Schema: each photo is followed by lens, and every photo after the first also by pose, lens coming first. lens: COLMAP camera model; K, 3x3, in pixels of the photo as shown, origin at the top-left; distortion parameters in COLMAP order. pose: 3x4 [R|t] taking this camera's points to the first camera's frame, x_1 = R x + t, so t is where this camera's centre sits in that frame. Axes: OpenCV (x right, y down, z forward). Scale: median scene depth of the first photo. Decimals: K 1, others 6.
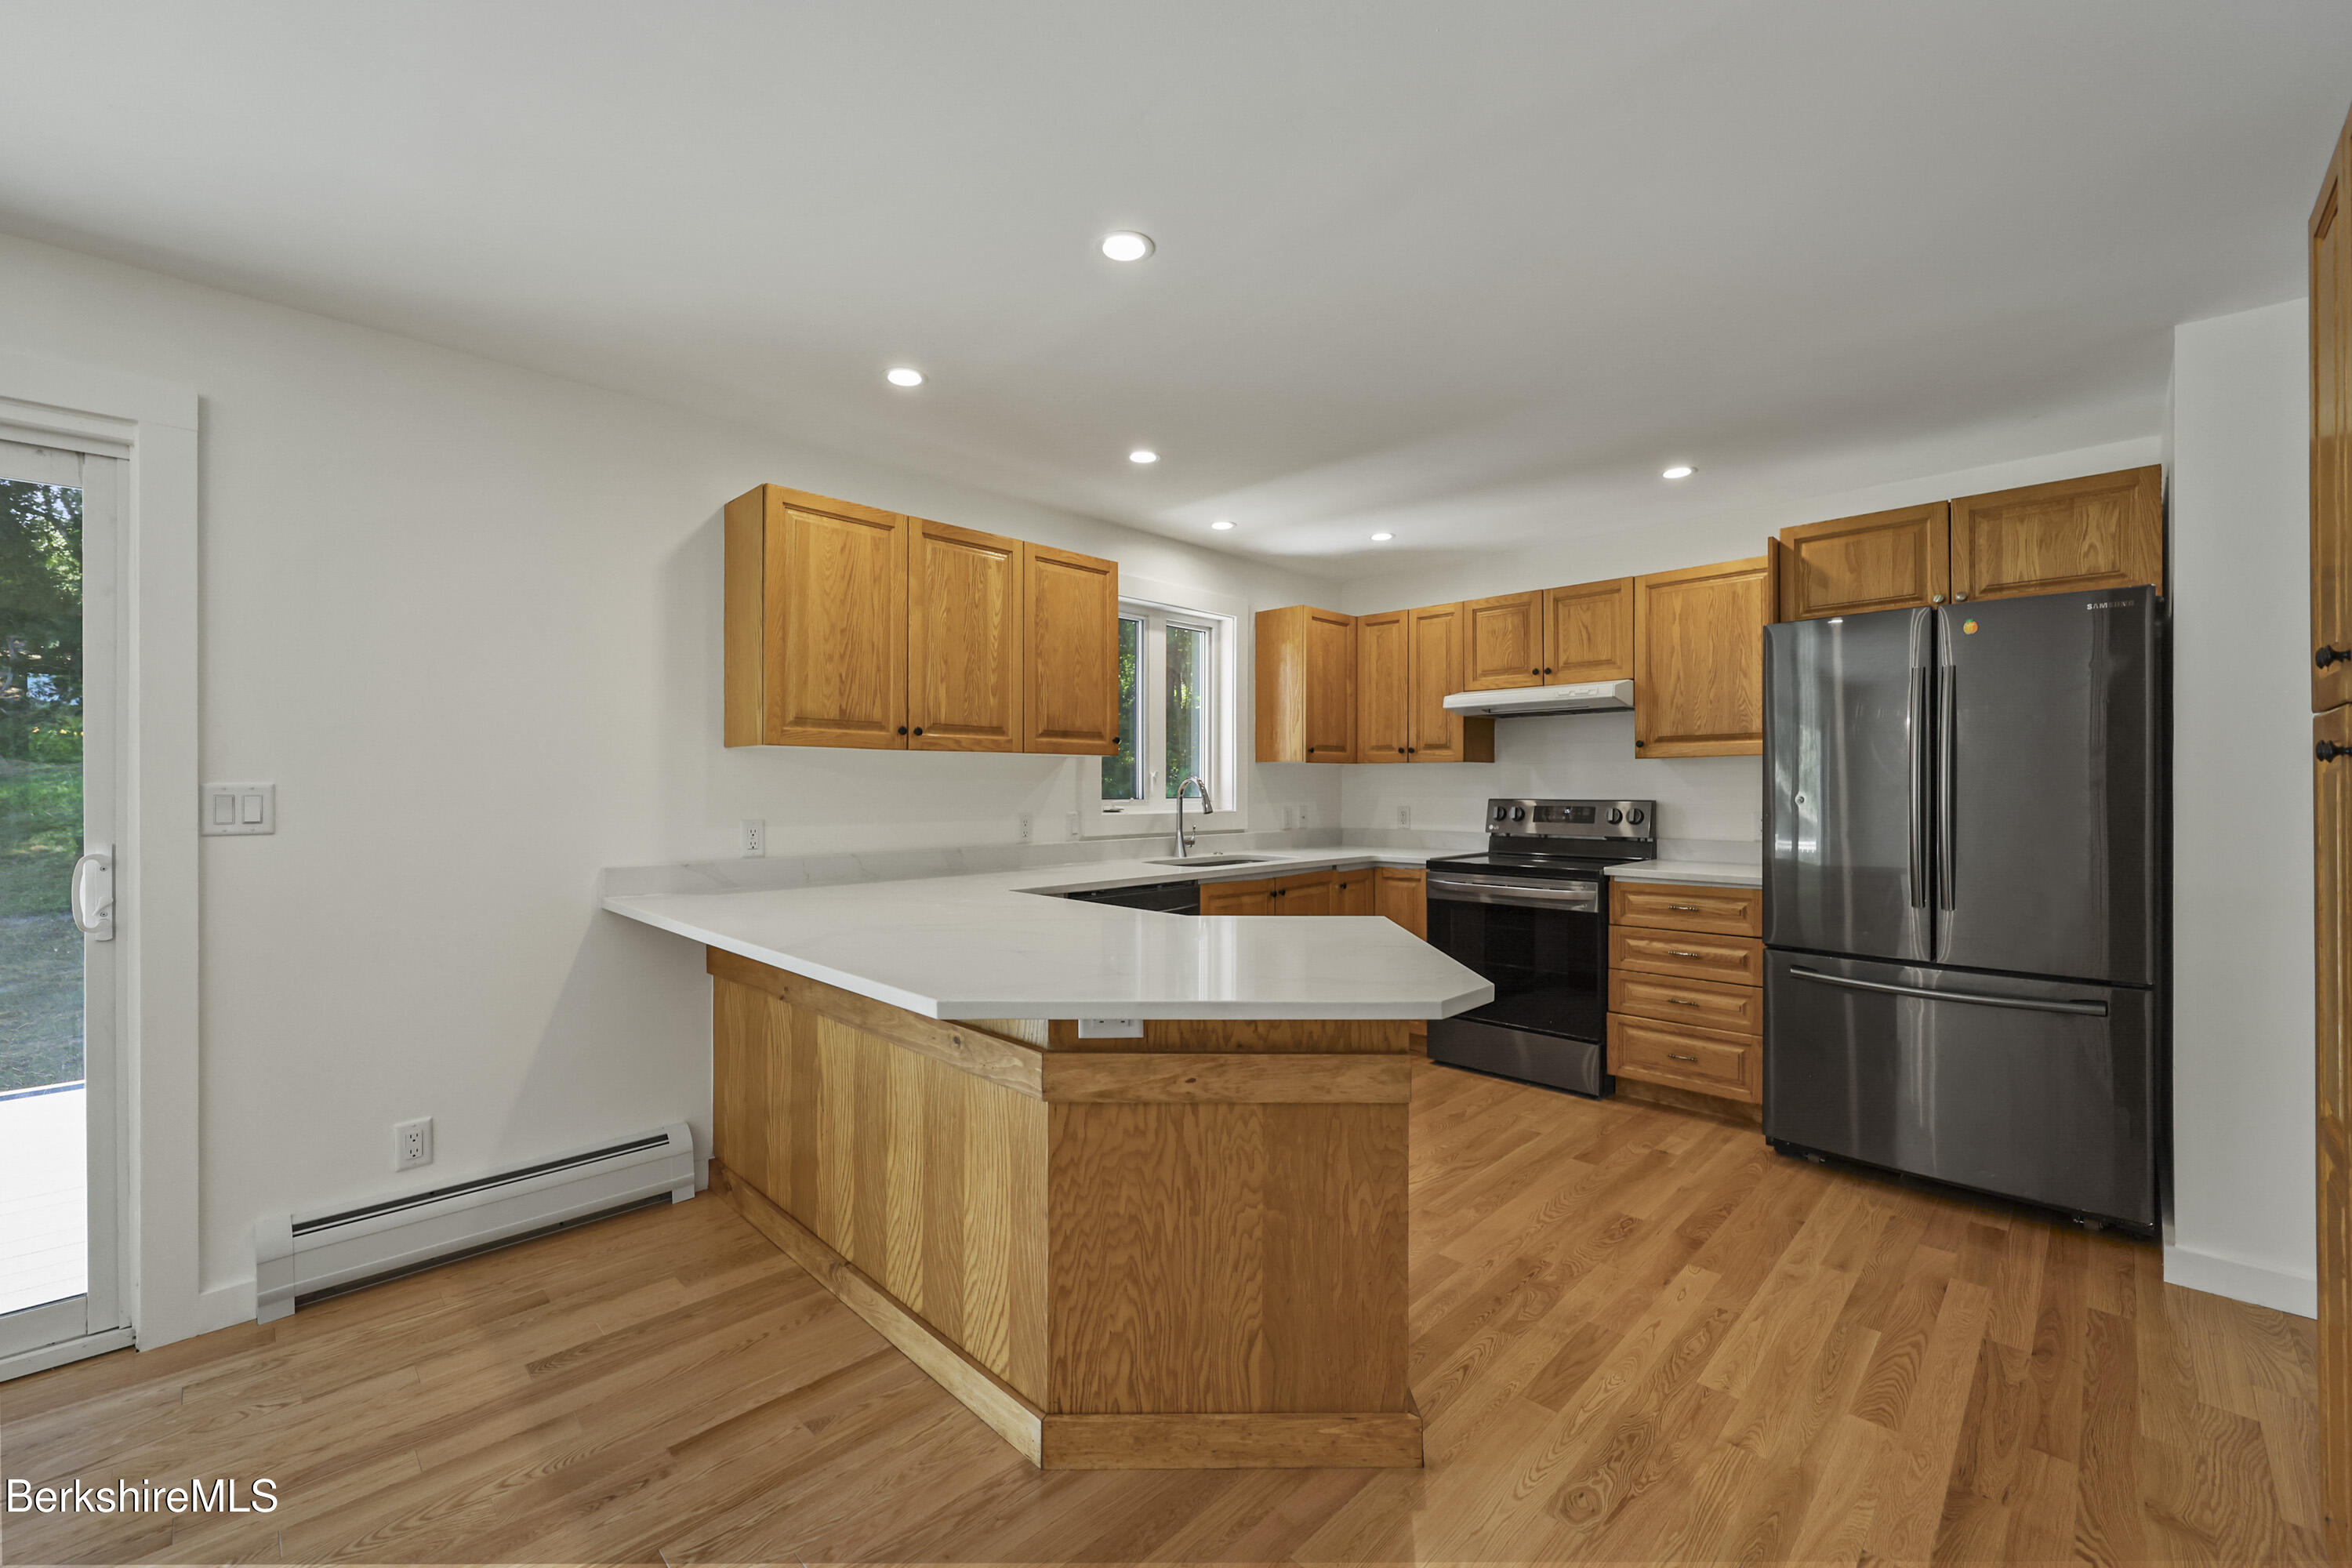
lens RADIAL K [[954.2, 0, 1186.7], [0, 954.2, 786.0], [0, 0, 1]] dist [0.000905, -0.000147]
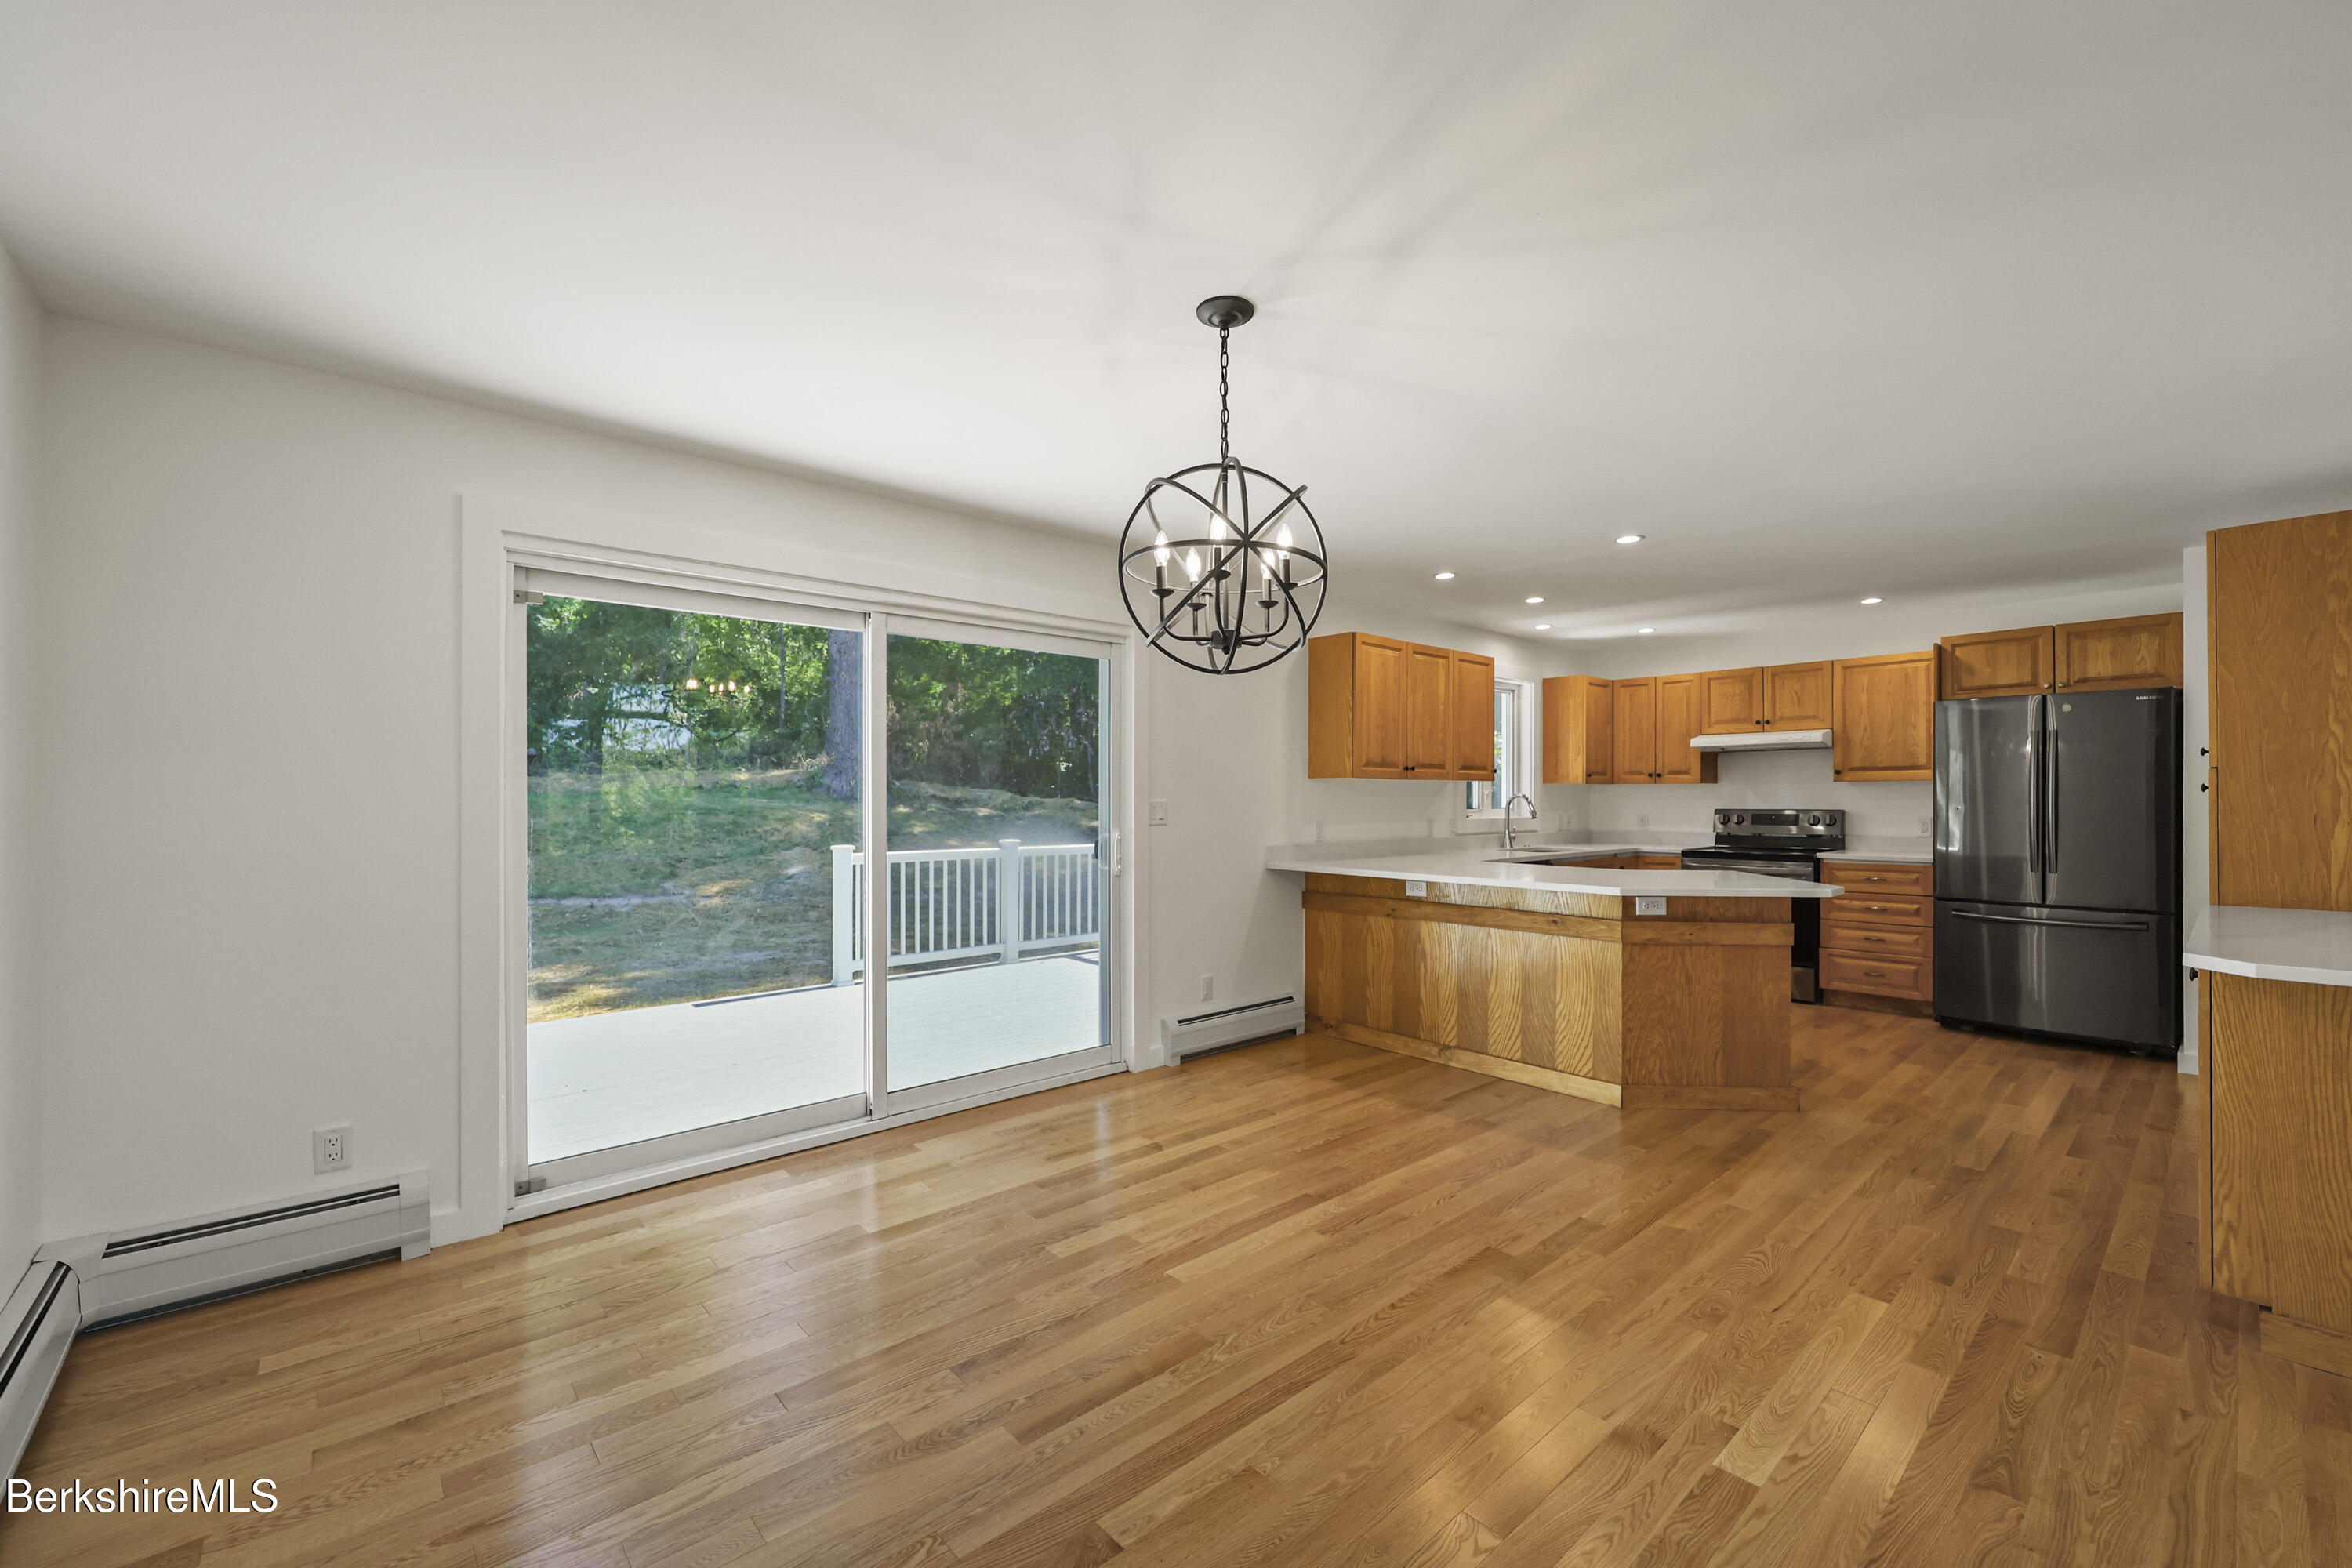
lens RADIAL K [[954.2, 0, 1187.5], [0, 954.2, 798.2], [0, 0, 1]] dist [0.000905, -0.000147]
pose [[0.997902, -0.000522, -0.064746, -0.503031], [0.000516, 1.000000, -0.000102, -0.003487], [0.064746, 0.000069, 0.997902, -0.635705]]
